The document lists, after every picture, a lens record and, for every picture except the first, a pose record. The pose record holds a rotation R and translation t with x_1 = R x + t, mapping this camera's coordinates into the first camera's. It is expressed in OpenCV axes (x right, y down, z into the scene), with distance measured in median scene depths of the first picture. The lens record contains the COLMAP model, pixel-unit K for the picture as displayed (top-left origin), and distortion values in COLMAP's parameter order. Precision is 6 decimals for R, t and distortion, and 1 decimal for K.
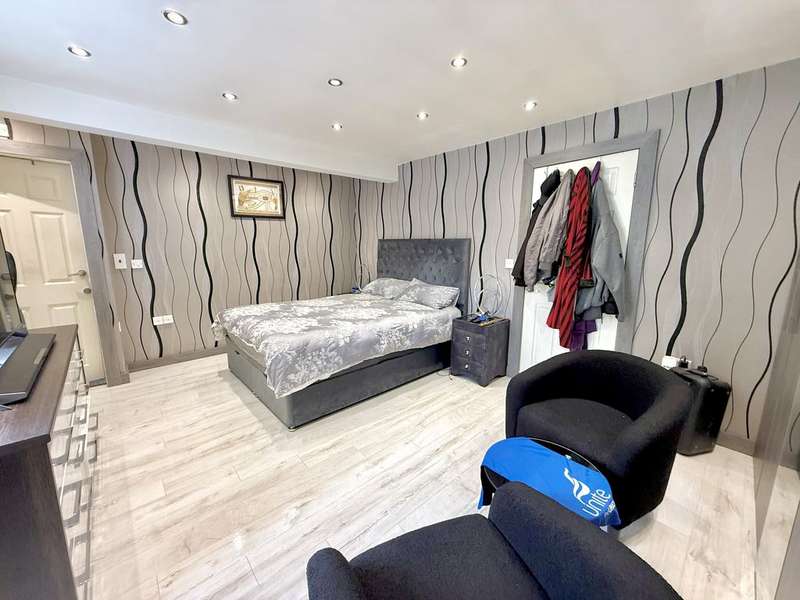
lens RADIAL K [[317.8, 0, 398.2], [0, 317.8, 300.4], [0, 0, 1]] dist [-0.002749, 0.000201]
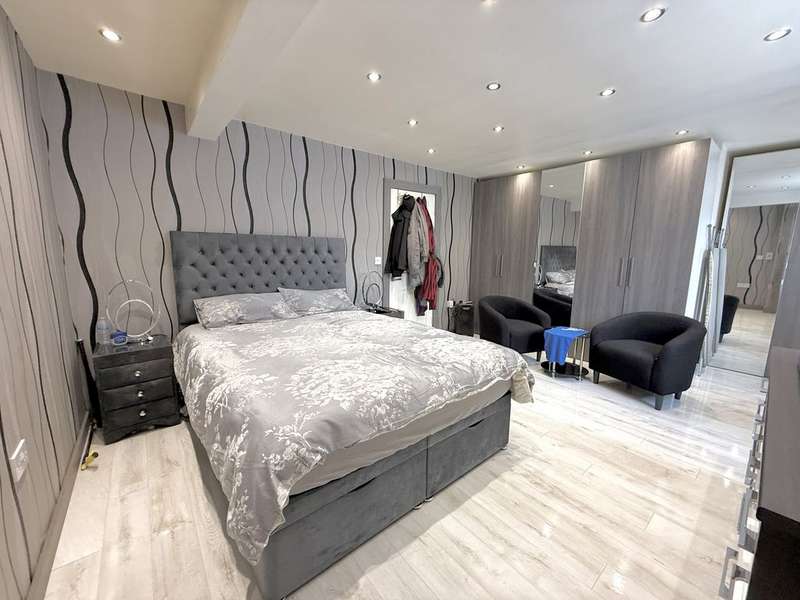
lens RADIAL K [[317.8, 0, 400.0], [0, 317.8, 300.0], [0, 0, 1]] dist [0.006782, 0.000136]
pose [[0.047619, -0.157403, 0.986386, -0.941529], [0.161443, 0.975735, 0.147909, -0.147121], [-0.985732, 0.152202, 0.071875, 0.928015]]
